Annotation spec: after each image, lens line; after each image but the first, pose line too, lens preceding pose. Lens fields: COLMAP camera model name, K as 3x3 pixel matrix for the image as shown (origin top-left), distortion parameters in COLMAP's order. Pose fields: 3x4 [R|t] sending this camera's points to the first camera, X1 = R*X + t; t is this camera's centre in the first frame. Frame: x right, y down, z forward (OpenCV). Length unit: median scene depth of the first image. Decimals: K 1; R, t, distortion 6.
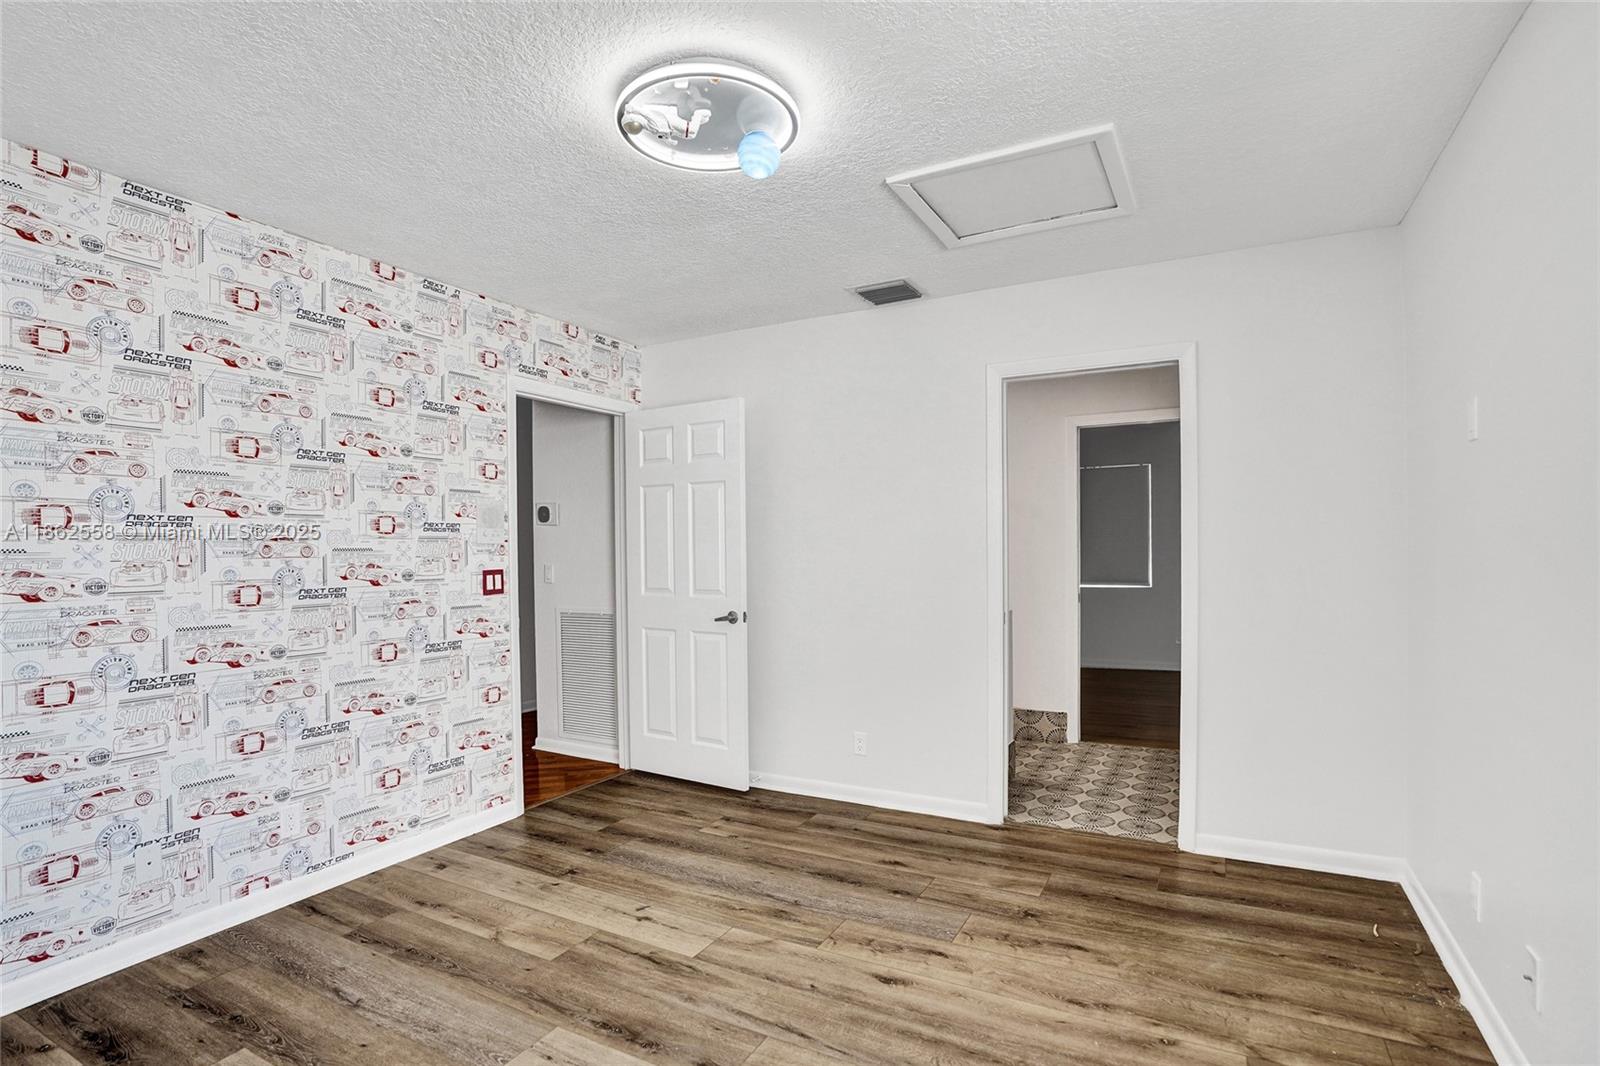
lens RADIAL K [[777.6, 0, 807.4], [0, 777.6, 565.7], [0, 0, 1]] dist [-0.064500, 0.026771]
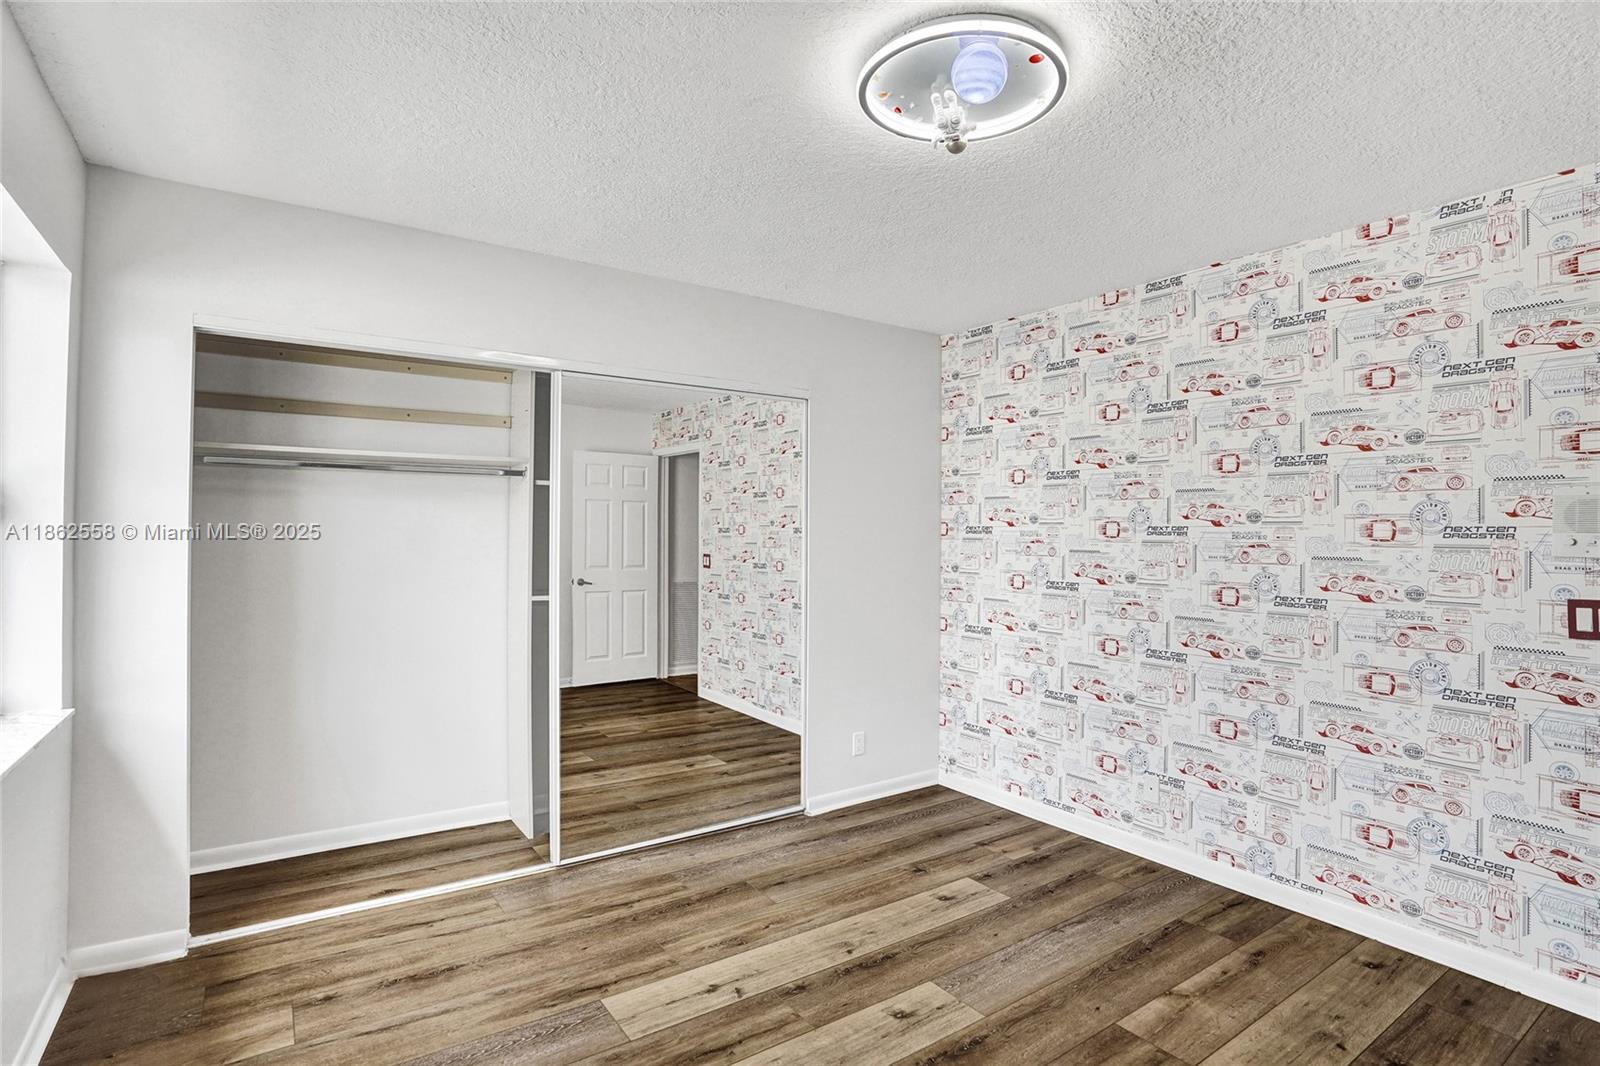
lens RADIAL K [[787.1, 0, 793.0], [0, 787.1, 536.0], [0, 0, 1]] dist [-0.069169, 0.028461]
pose [[-0.461688, 0.006762, -0.887017, 0.567000], [-0.025780, 0.999446, 0.021038, -0.056759], [0.886668, 0.032580, -0.461258, 0.953385]]
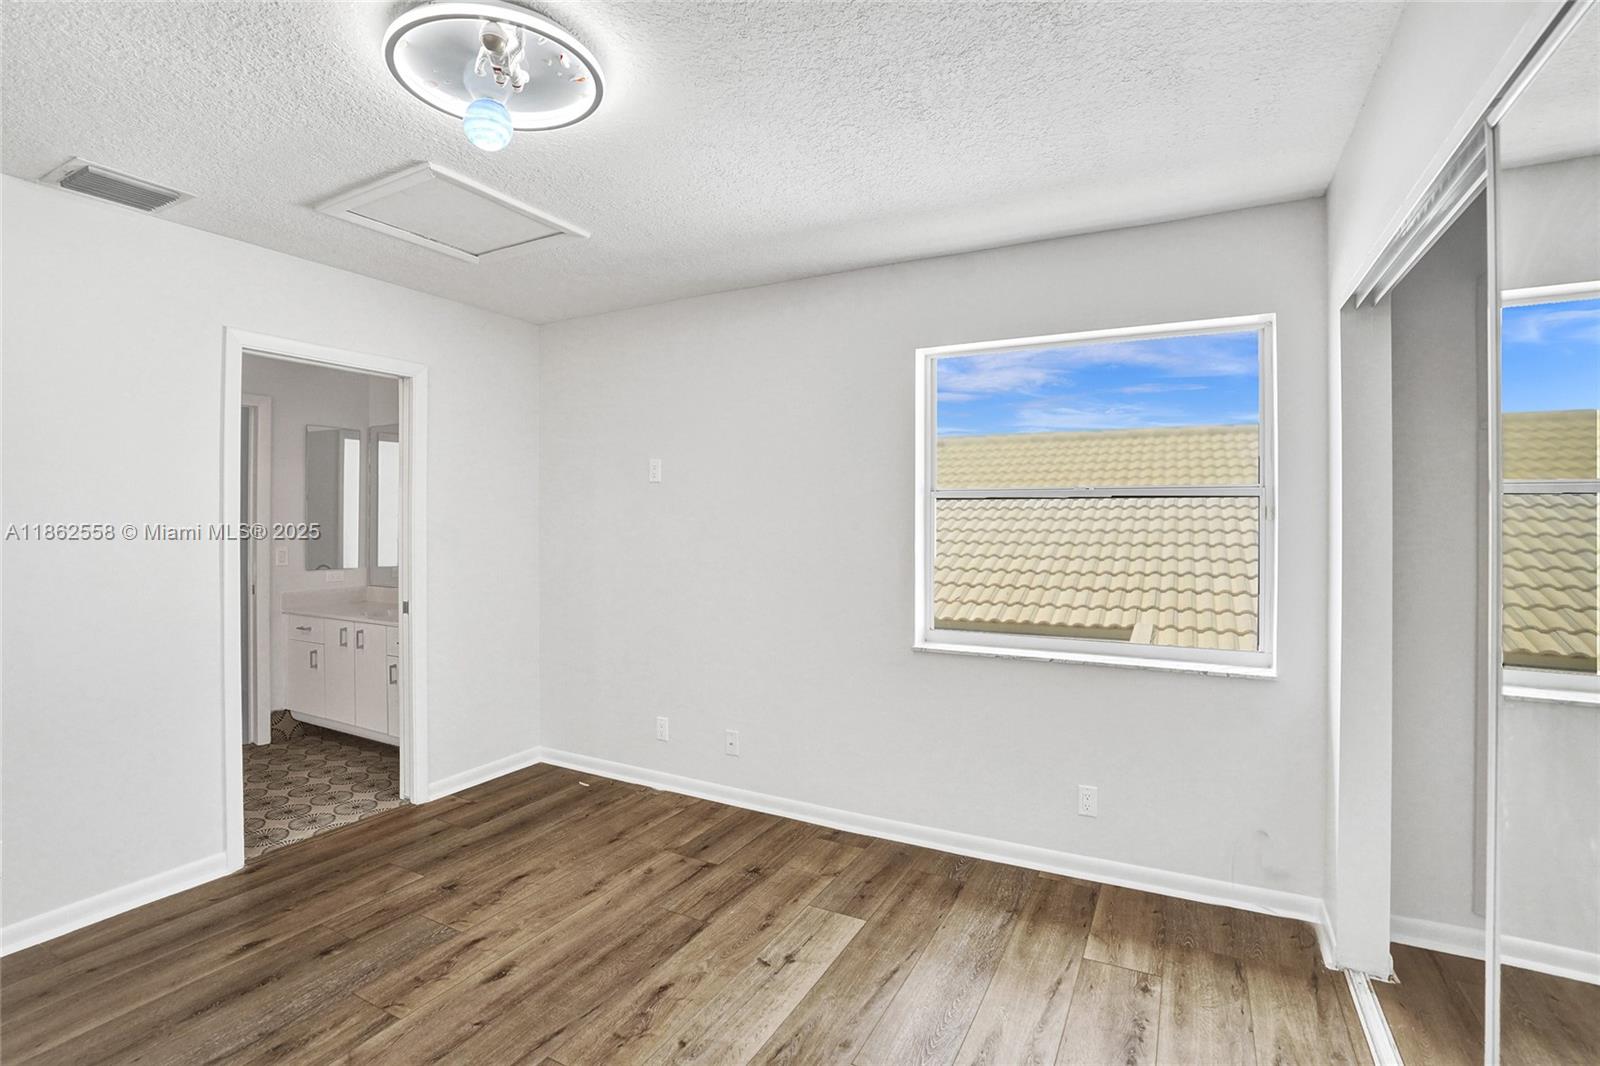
lens RADIAL K [[744.9, 0, 800.0], [0, 744.9, 533.0], [0, 0, 1]] dist [-0.069775, 0.028310]
pose [[-0.002435, -0.003222, 0.999992, -0.732864], [0.019595, 0.999803, 0.003269, -0.034515], [-0.999805, 0.019603, -0.002372, 0.506400]]
